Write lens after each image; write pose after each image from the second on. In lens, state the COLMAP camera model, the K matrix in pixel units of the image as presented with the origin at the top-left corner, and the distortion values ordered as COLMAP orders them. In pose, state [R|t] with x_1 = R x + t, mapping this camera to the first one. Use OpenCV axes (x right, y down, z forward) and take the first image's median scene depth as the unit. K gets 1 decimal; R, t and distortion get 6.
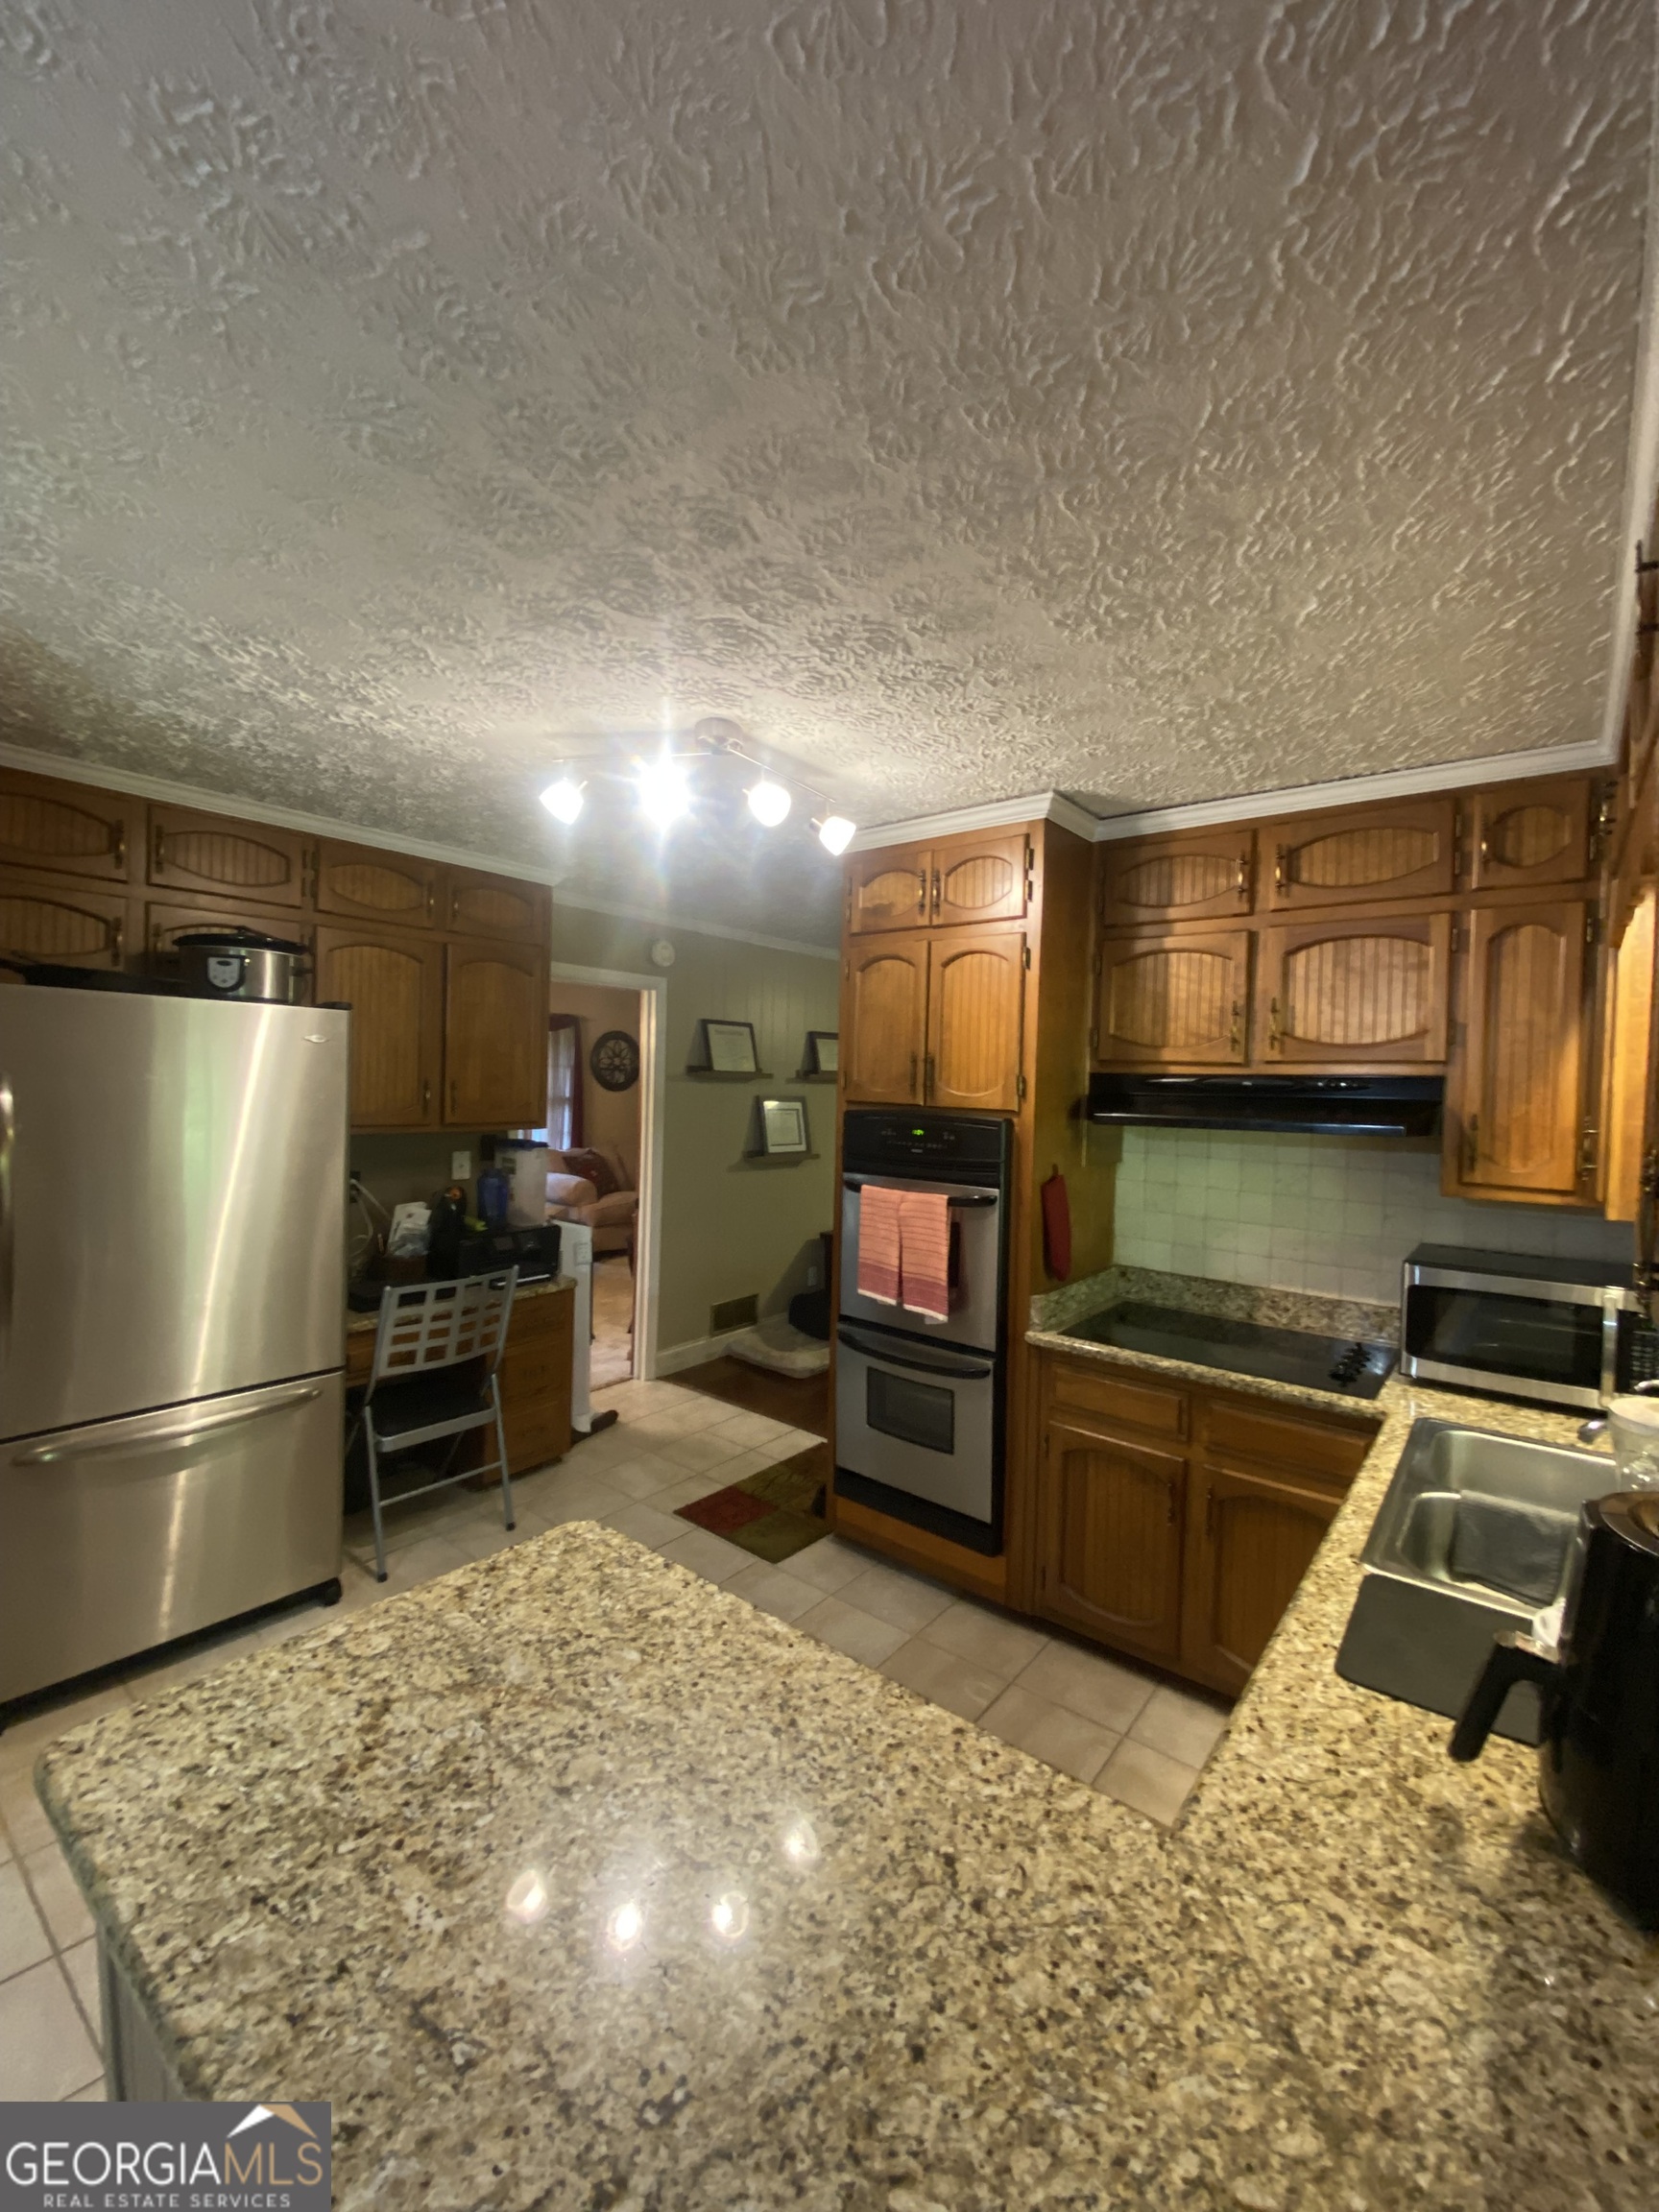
lens RADIAL K [[892.1, 0, 826.3], [0, 892.1, 1104.6], [0, 0, 1]] dist [0.000196, 0.000001]
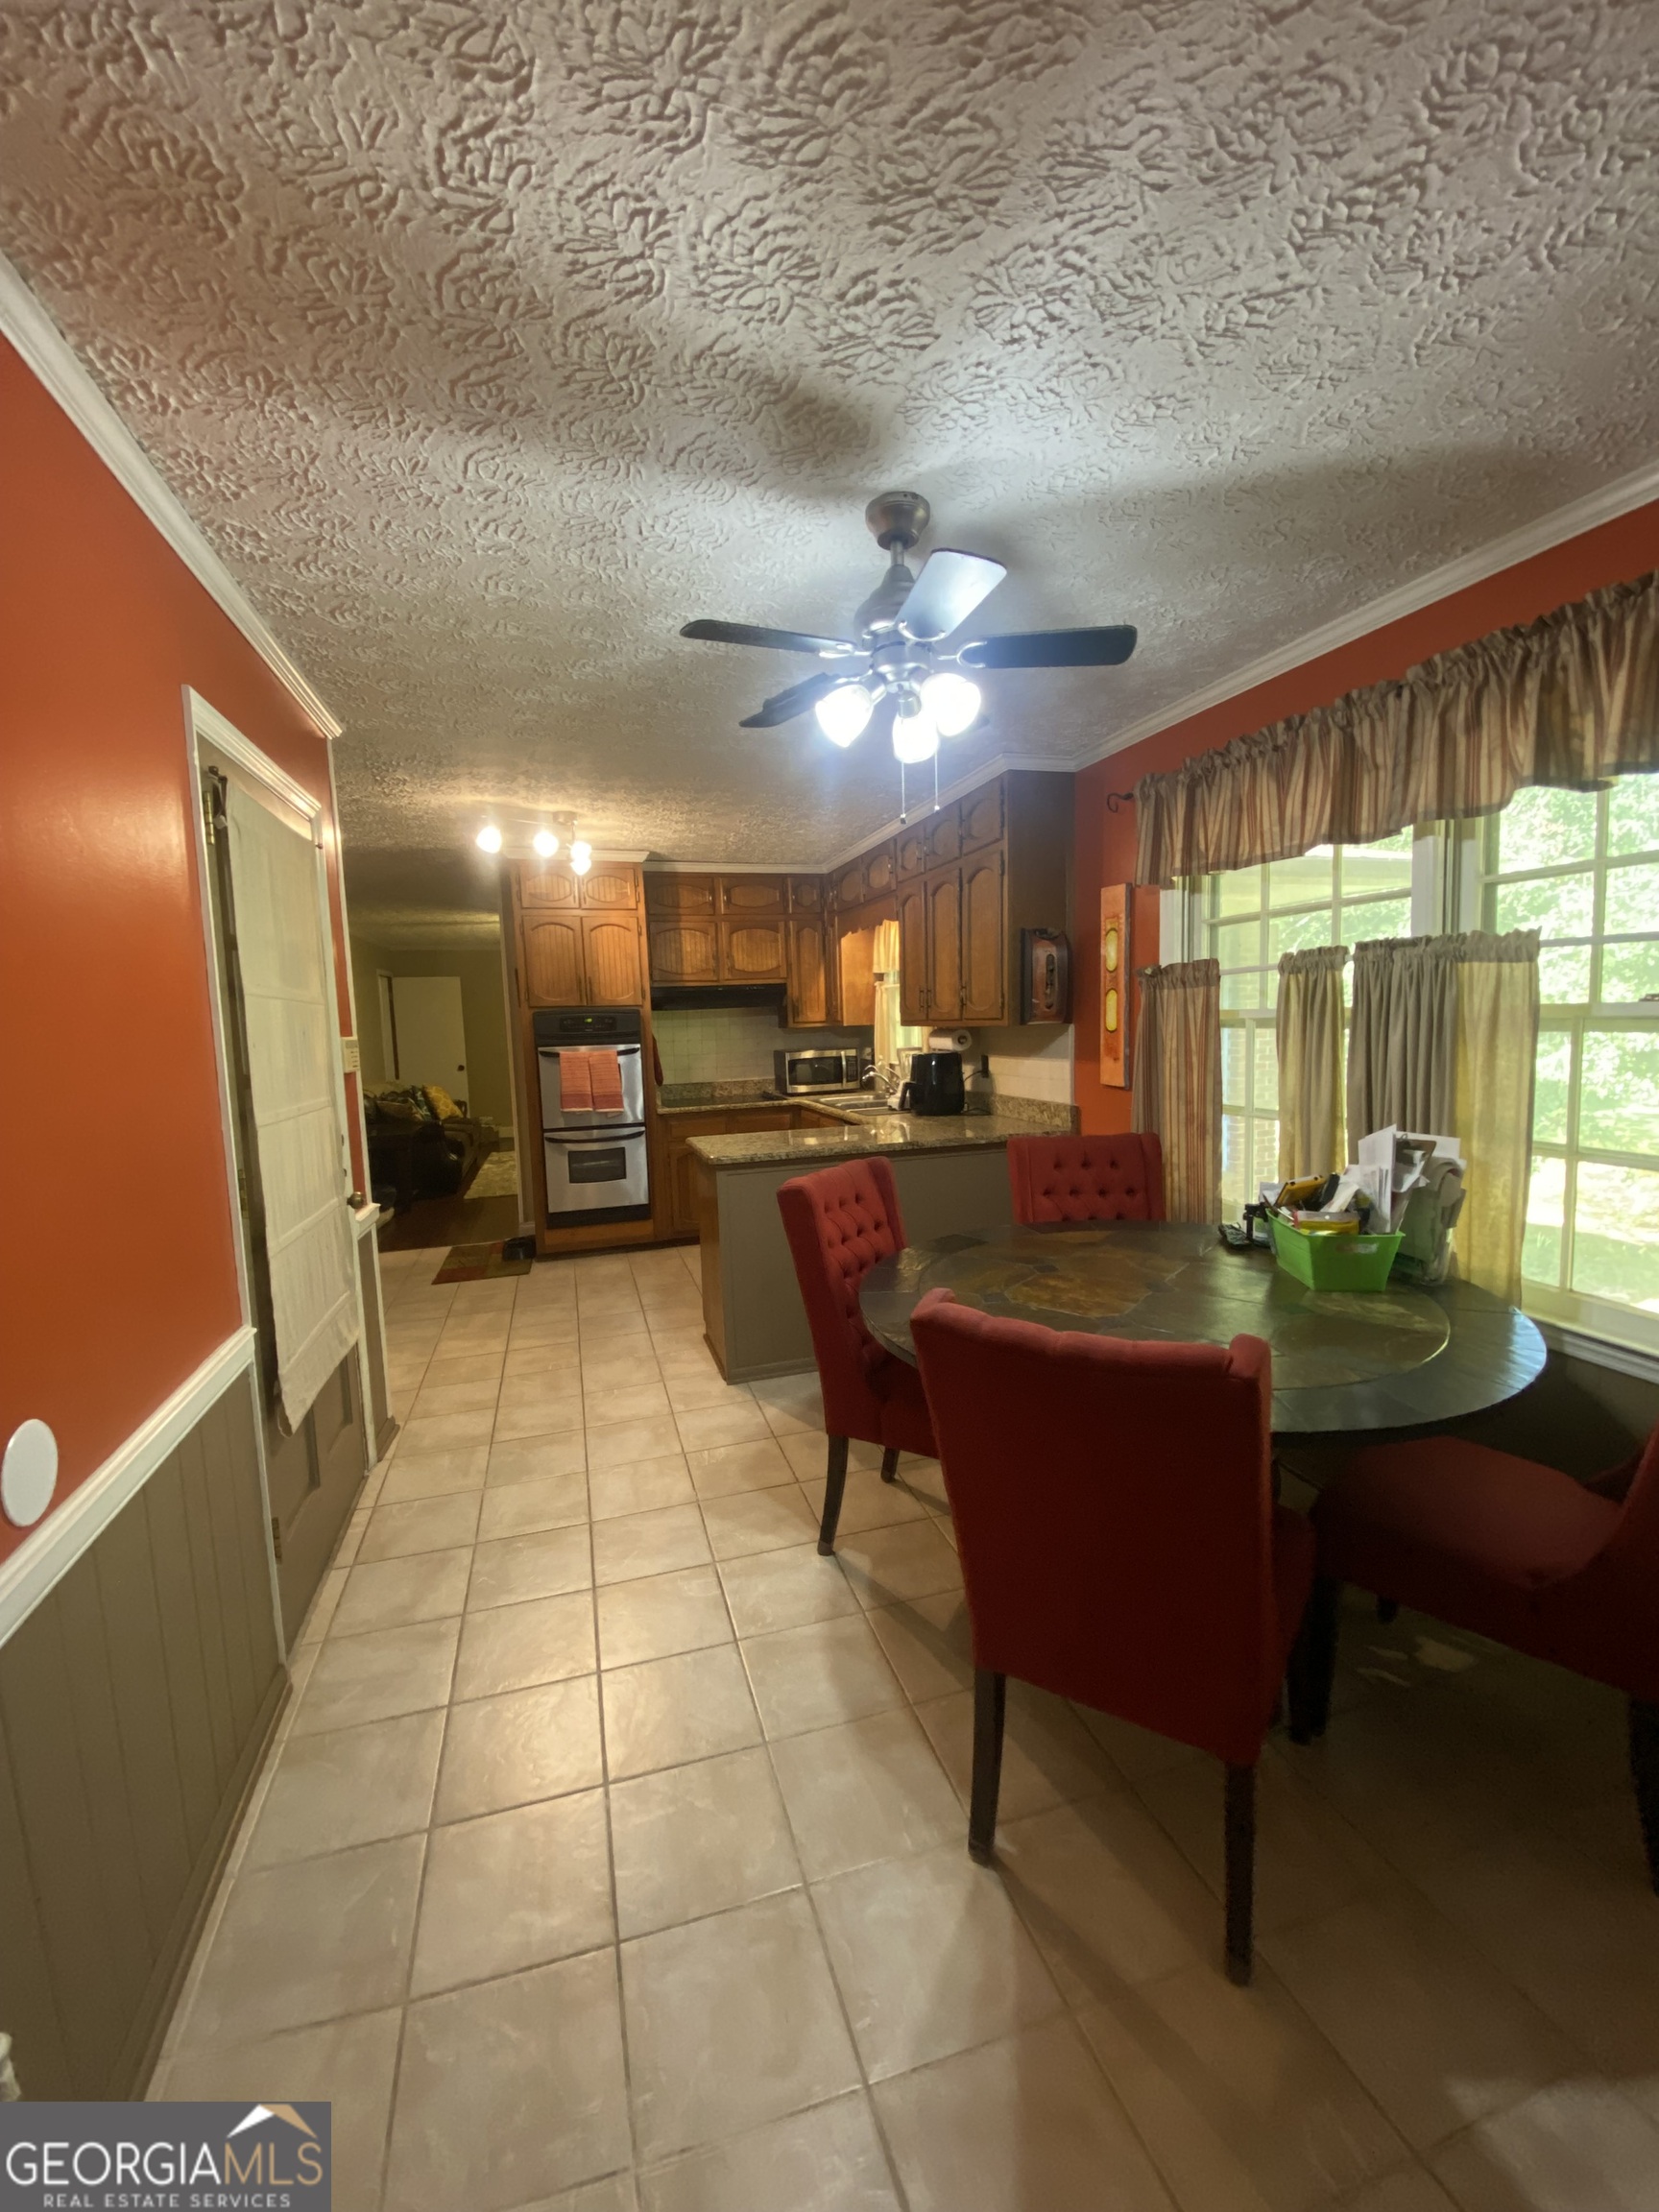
lens RADIAL K [[892.1, 0, 825.0], [0, 892.1, 1100.5], [0, 0, 1]] dist [0.000196, 0.000001]
pose [[0.561830, -0.127395, 0.817384, -1.297737], [0.062994, 0.991791, 0.111279, 0.023438], [-0.824850, -0.011030, 0.565243, -0.534541]]
